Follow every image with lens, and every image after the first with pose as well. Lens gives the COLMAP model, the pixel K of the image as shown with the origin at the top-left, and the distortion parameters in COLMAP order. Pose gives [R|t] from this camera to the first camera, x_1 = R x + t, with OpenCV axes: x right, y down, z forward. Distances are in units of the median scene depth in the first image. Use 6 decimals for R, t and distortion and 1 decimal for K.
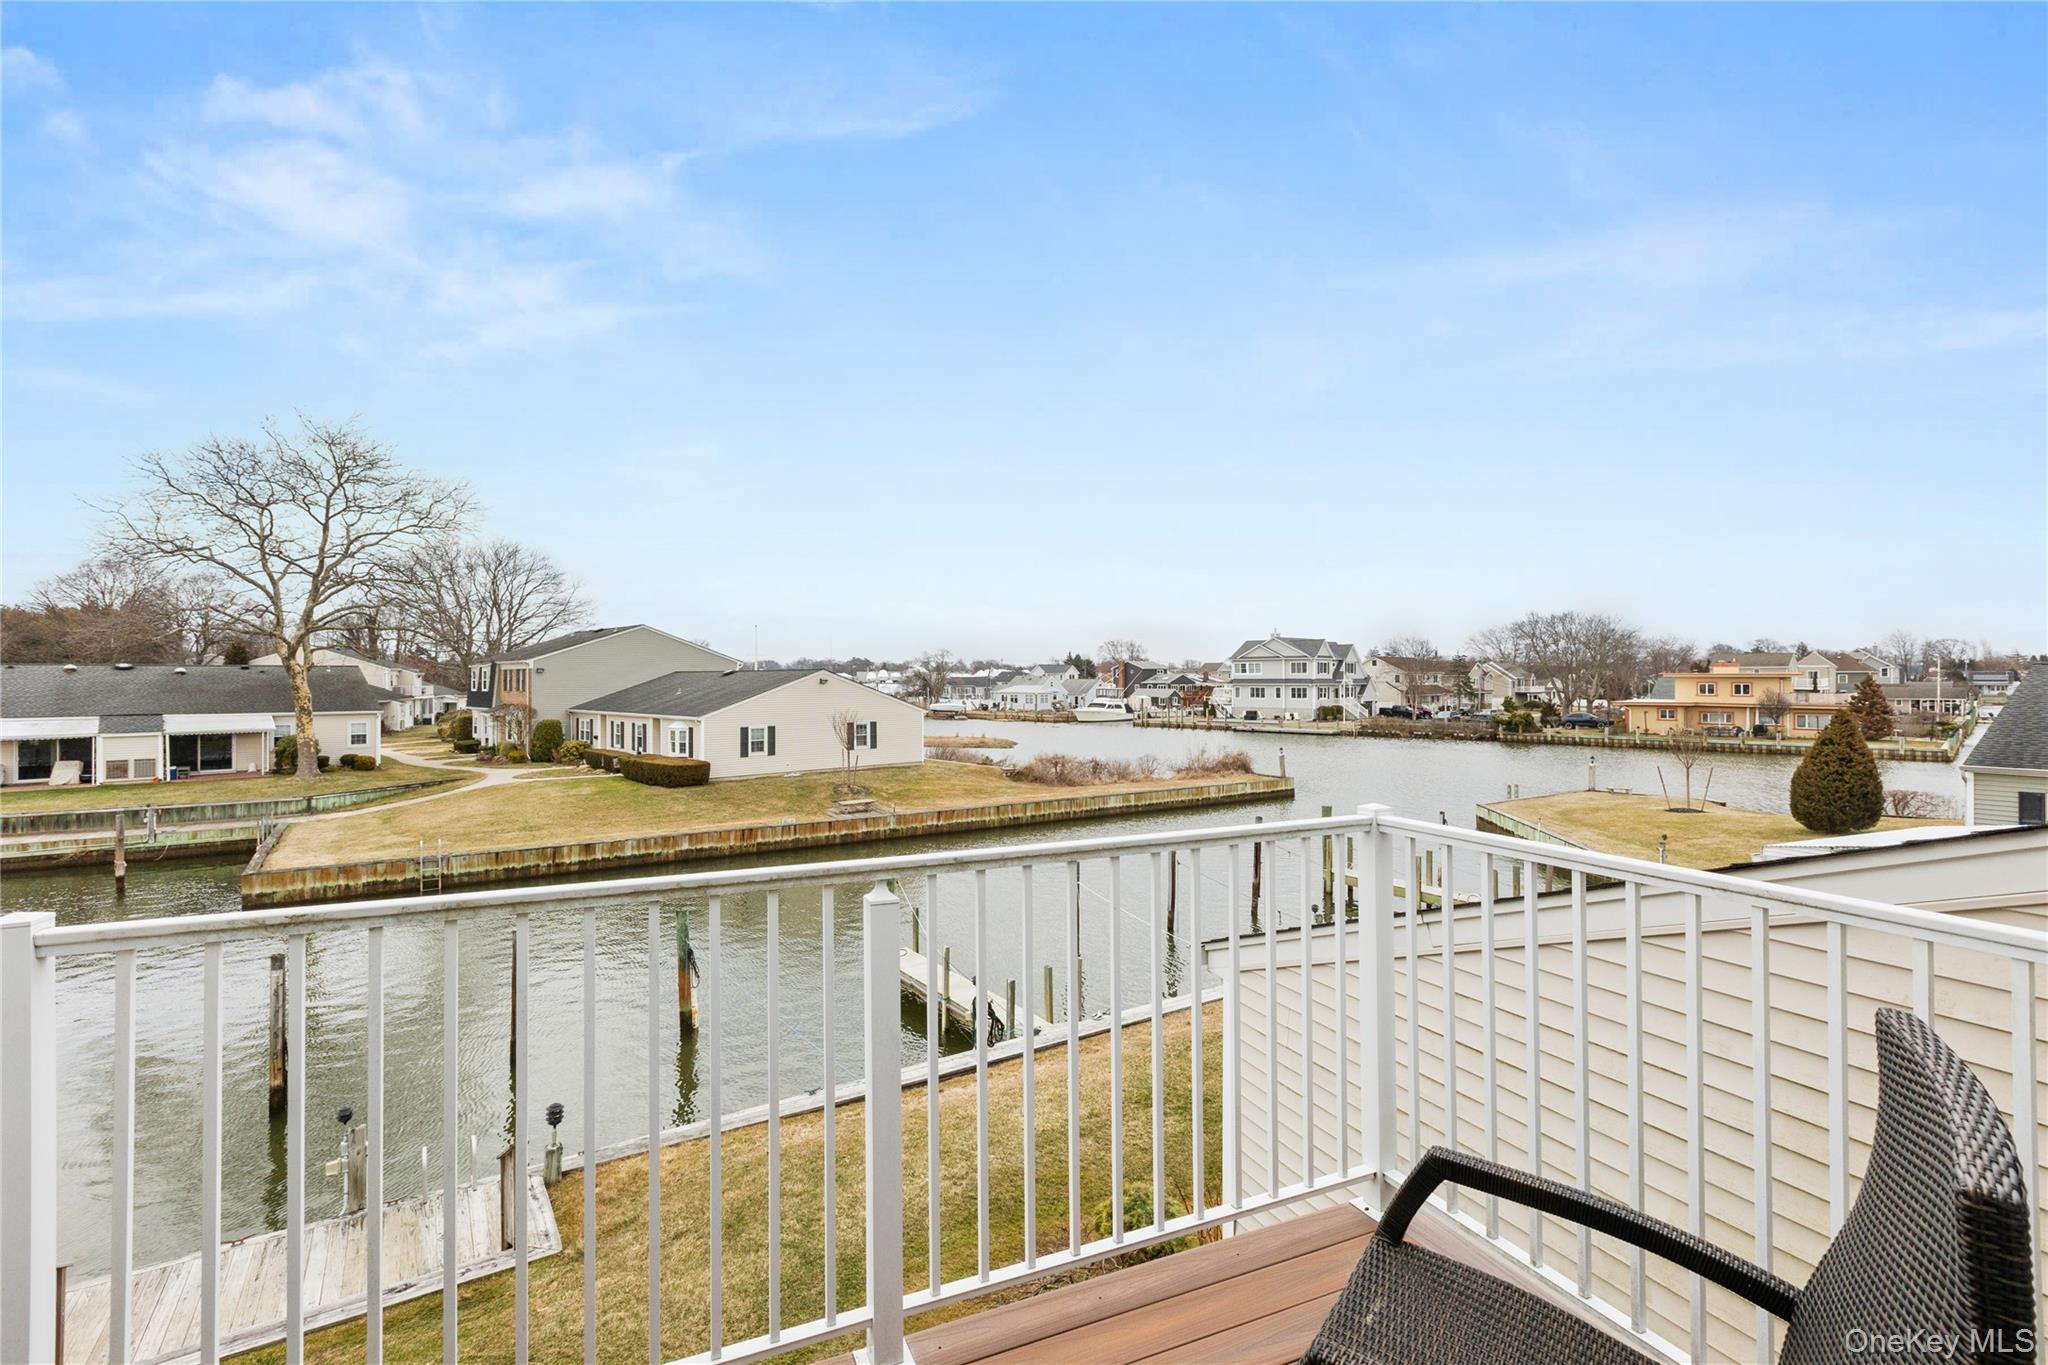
lens RADIAL K [[946.5, 0, 1013.5], [0, 946.5, 658.6], [0, 0, 1]] dist [0.001432, 0.000166]
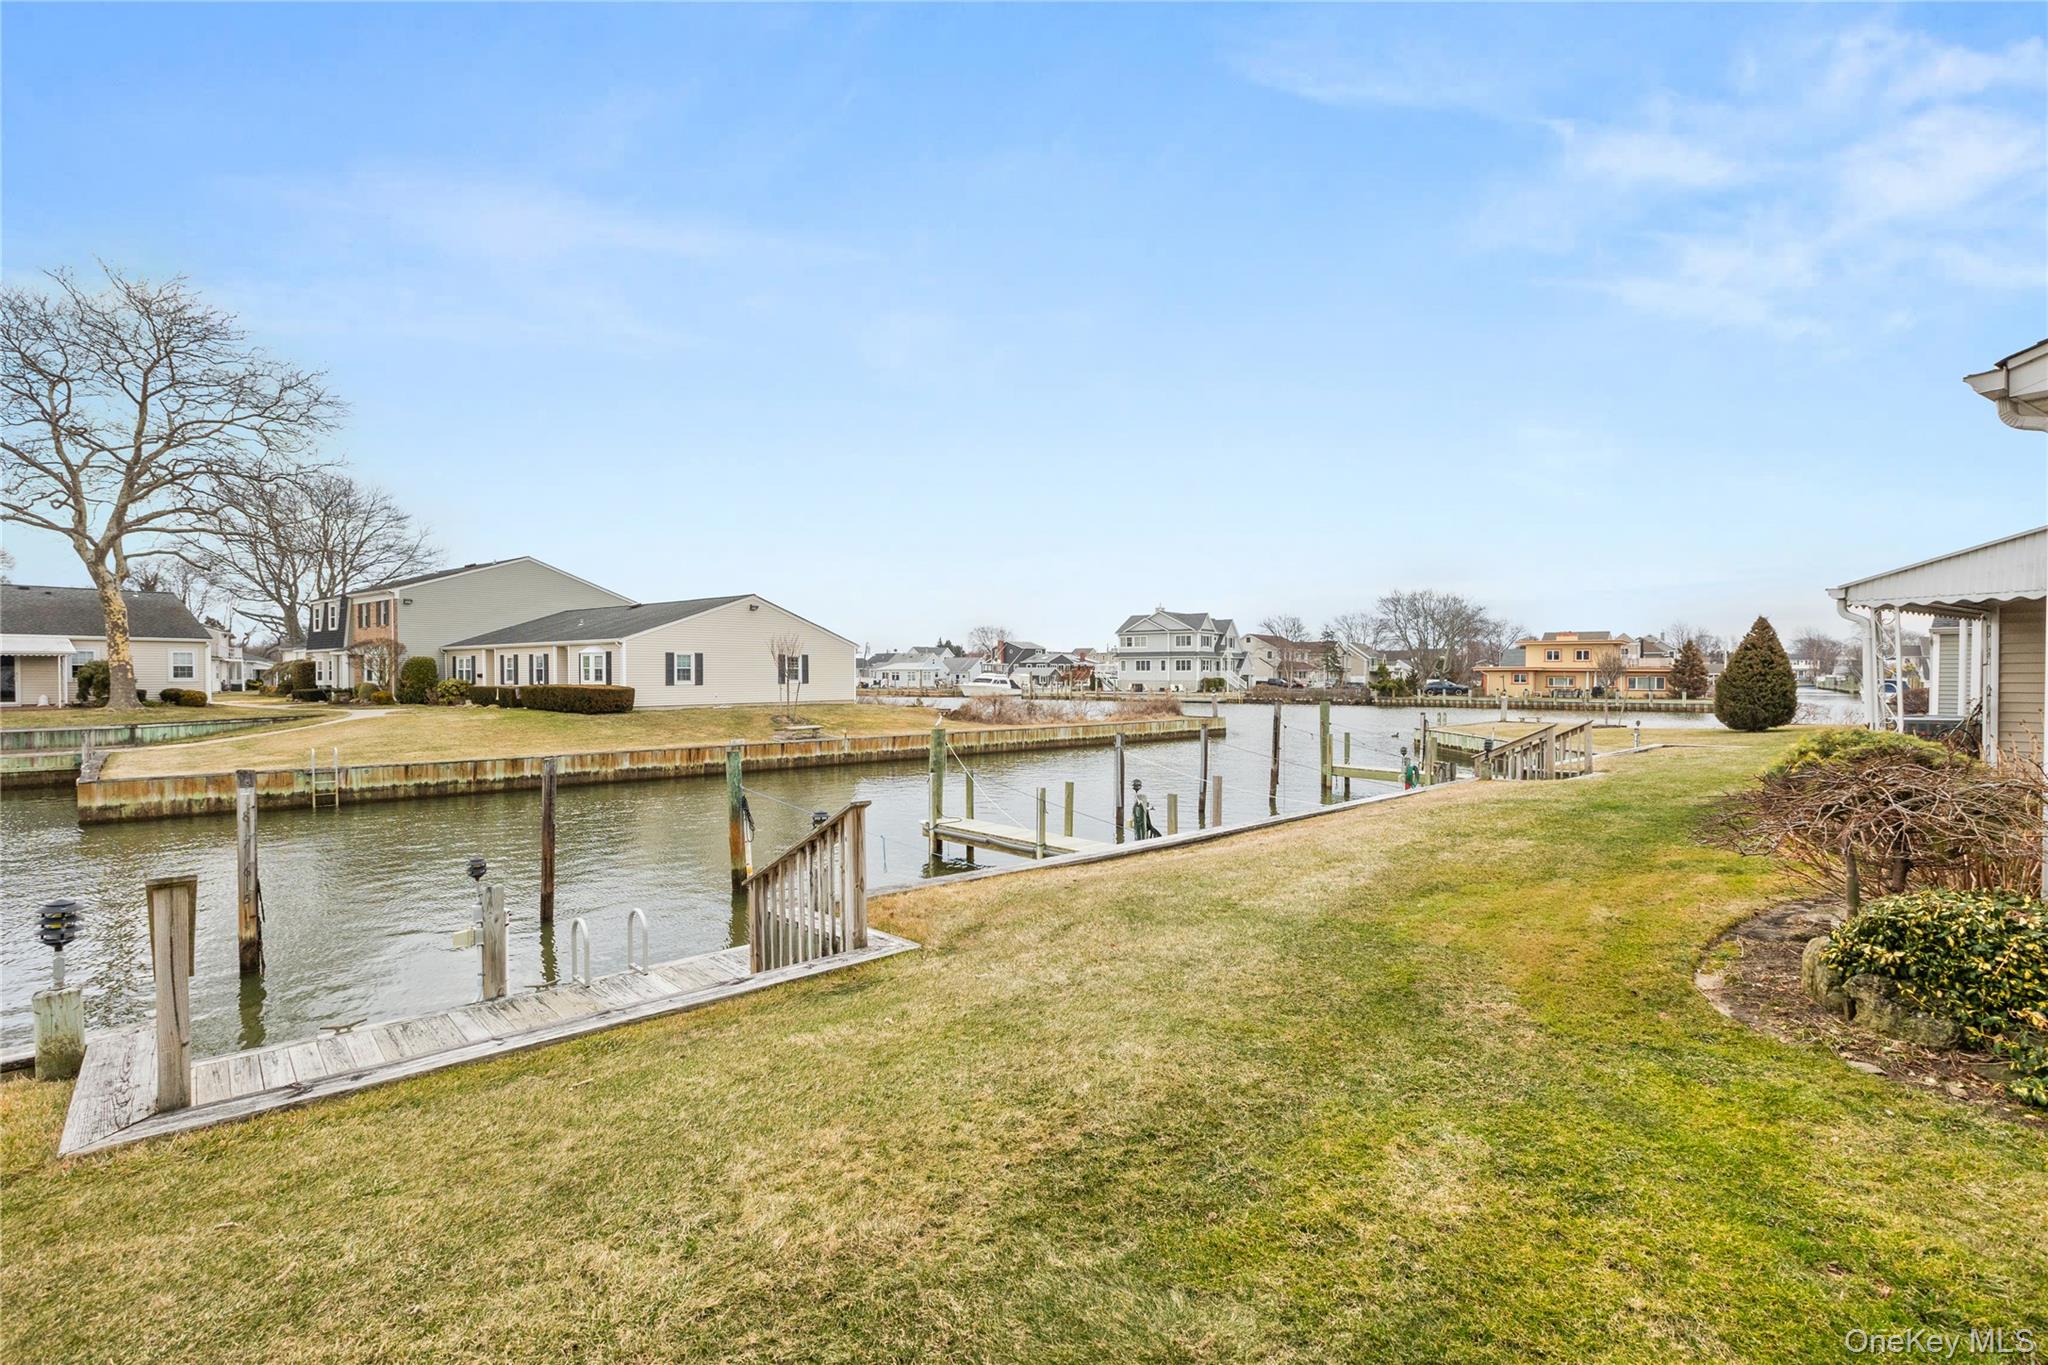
lens RADIAL K [[941.9, 0, 1024.0], [0, 941.9, 682.5], [0, 0, 1]] dist [0.000483, -0.000112]
pose [[0.986811, 0.001663, 0.161870, -0.086820], [-0.006393, 0.999568, 0.028704, 0.066978], [-0.161752, -0.029360, 0.986395, 0.046882]]
